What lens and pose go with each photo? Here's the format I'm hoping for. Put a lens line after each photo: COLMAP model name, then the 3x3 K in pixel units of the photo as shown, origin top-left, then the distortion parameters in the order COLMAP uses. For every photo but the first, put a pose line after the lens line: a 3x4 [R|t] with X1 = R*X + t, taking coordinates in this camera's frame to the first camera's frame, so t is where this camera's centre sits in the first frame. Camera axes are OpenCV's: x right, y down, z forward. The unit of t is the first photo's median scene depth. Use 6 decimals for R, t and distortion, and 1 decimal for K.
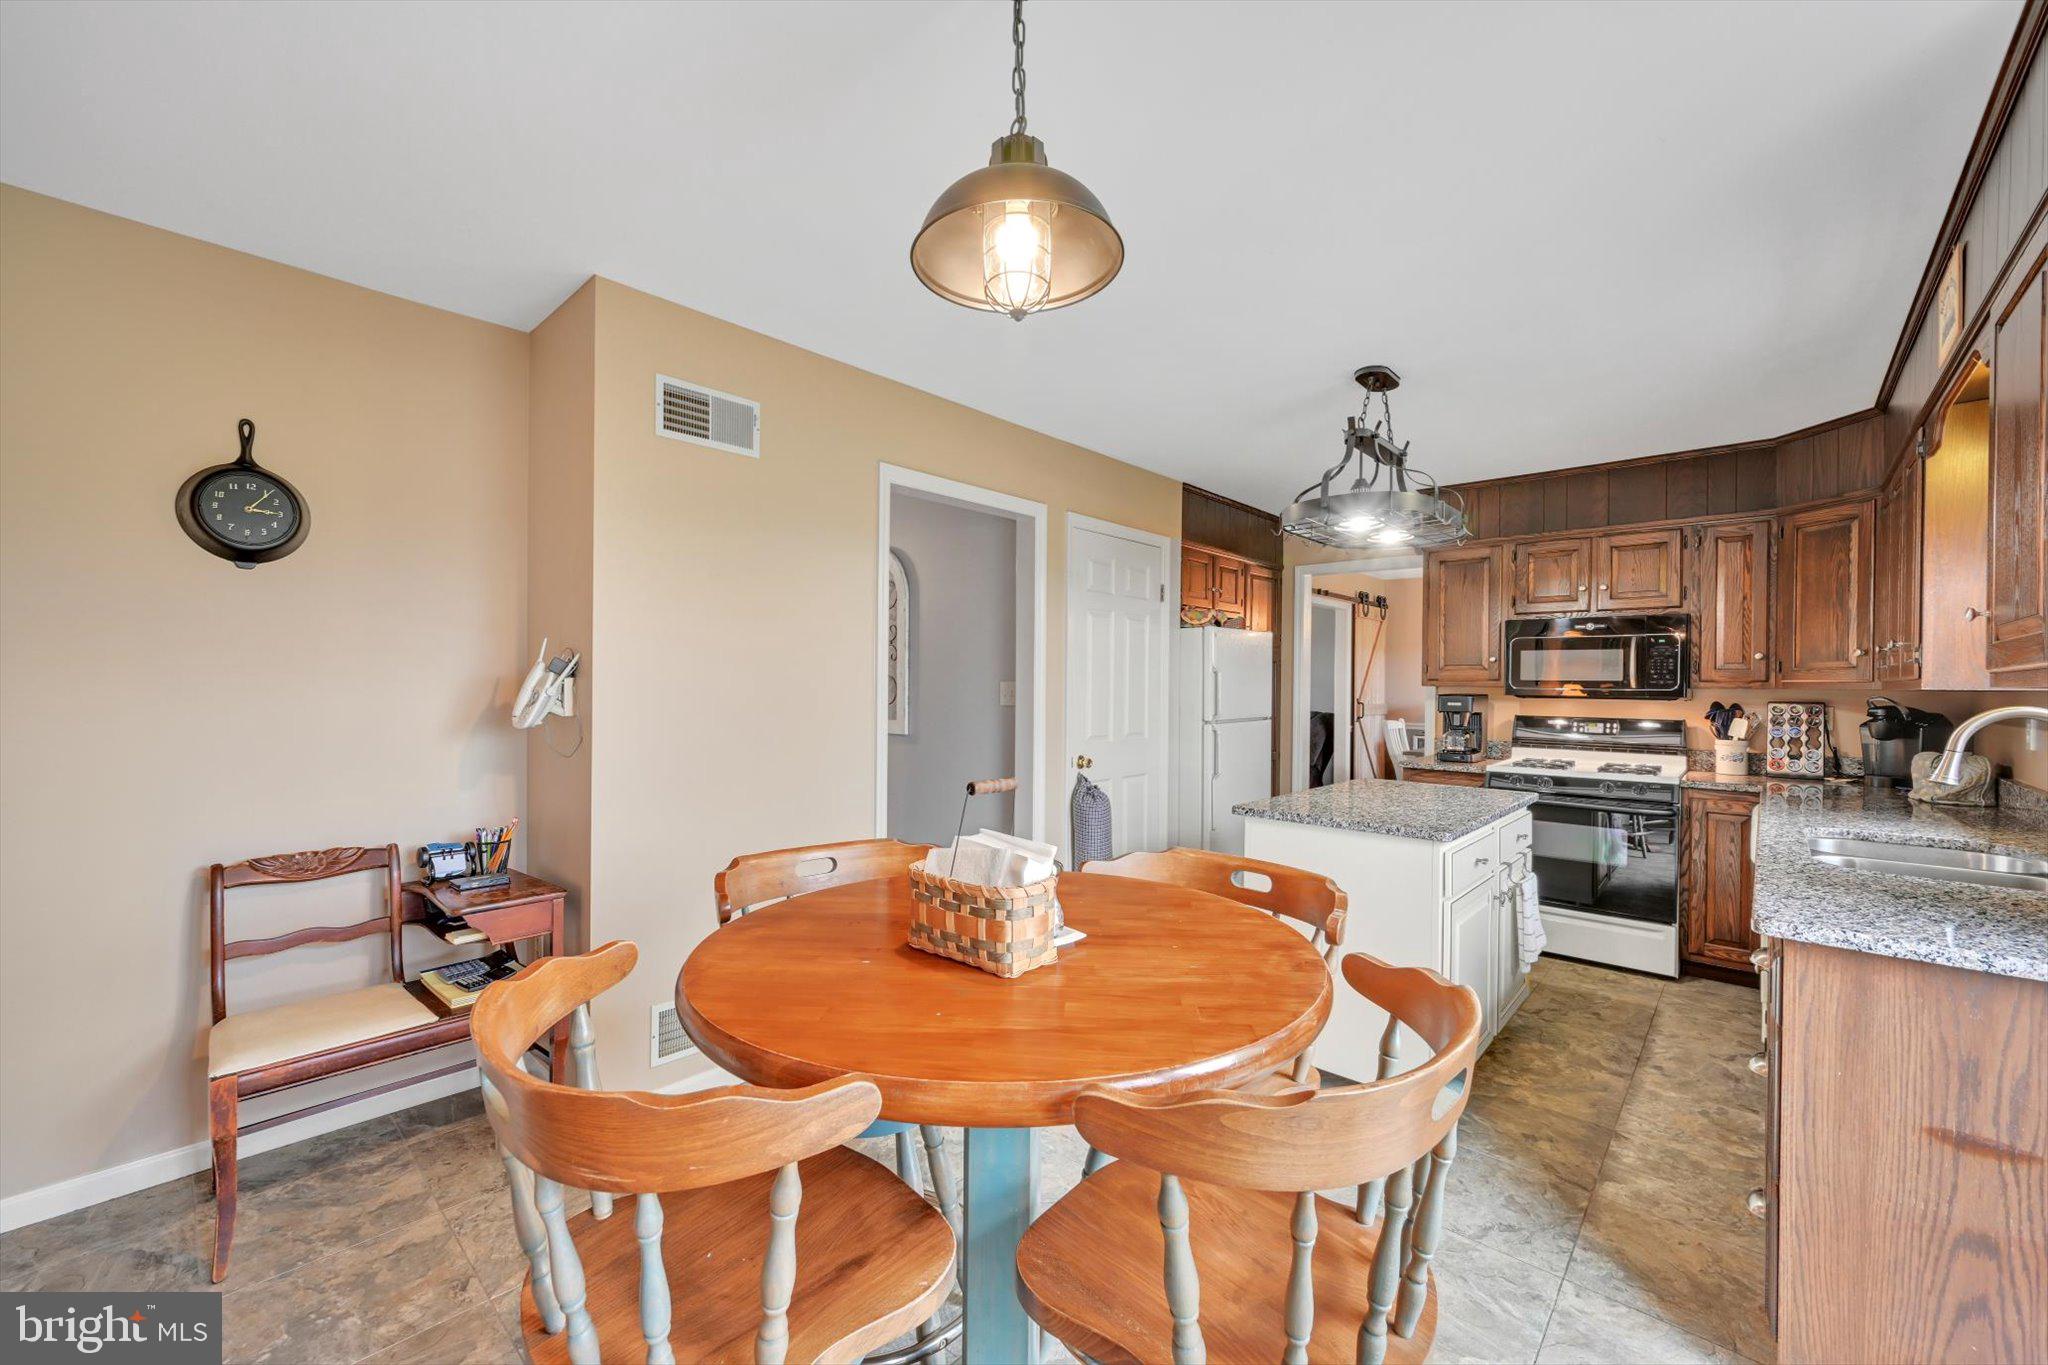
lens RADIAL K [[806.3, 0, 1024.0], [0, 806.3, 682.5], [0, 0, 1]] dist [0.001323, 0.000050]
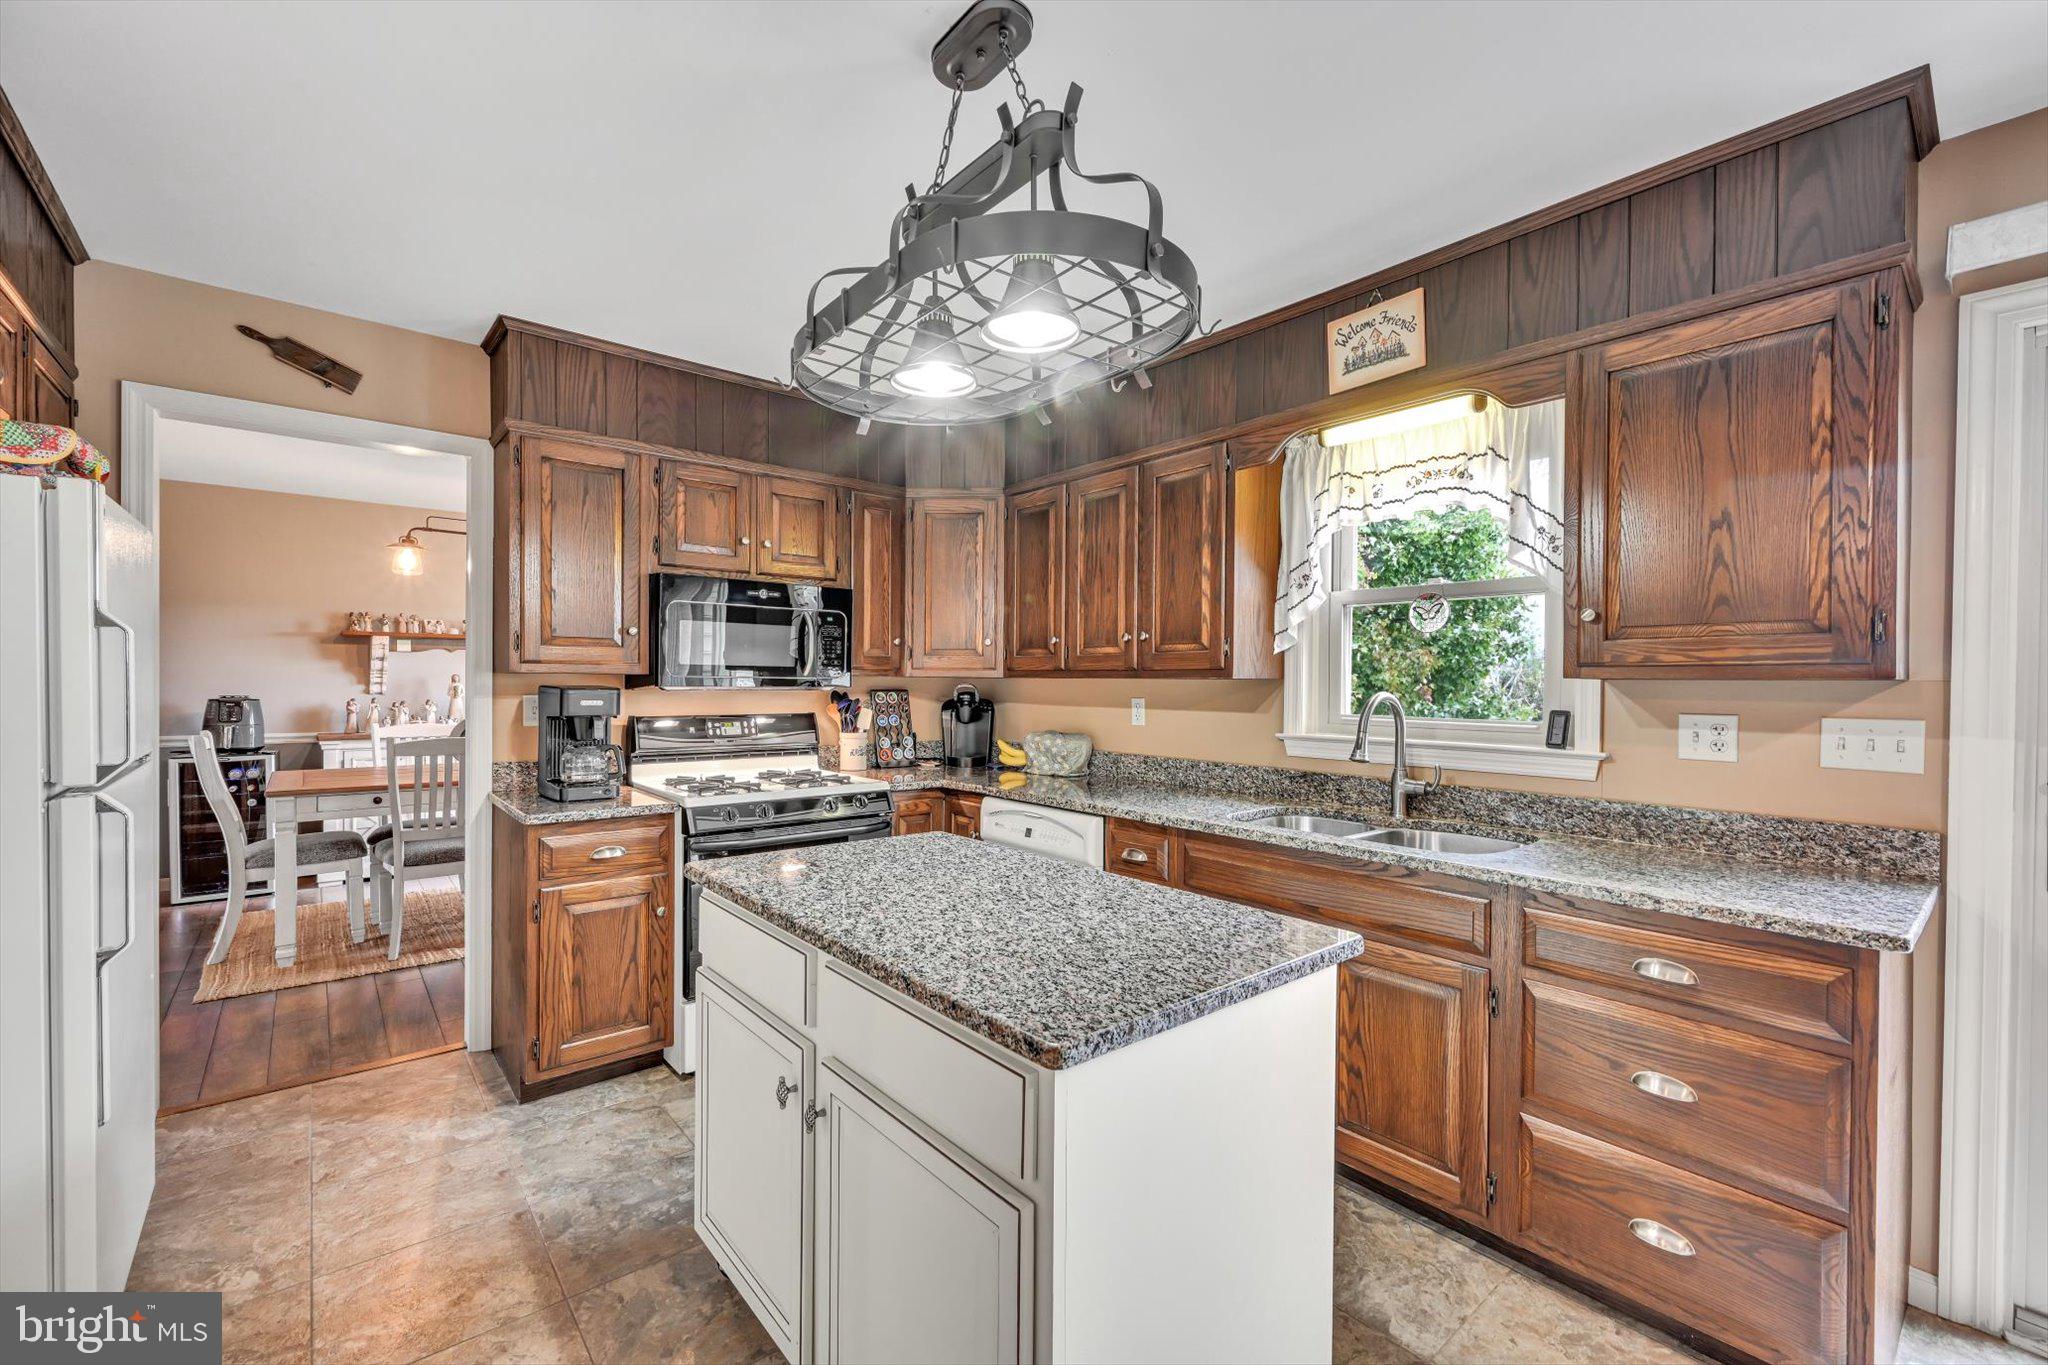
lens RADIAL K [[832.7, 0, 1024.0], [0, 832.7, 682.5], [0, 0, 1]] dist [-0.010812, -0.000003]
pose [[0.127042, -0.011606, 0.991829, -0.031324], [-0.006706, 0.999899, 0.012560, 0.001486], [-0.991875, -0.008247, 0.126951, 0.634707]]
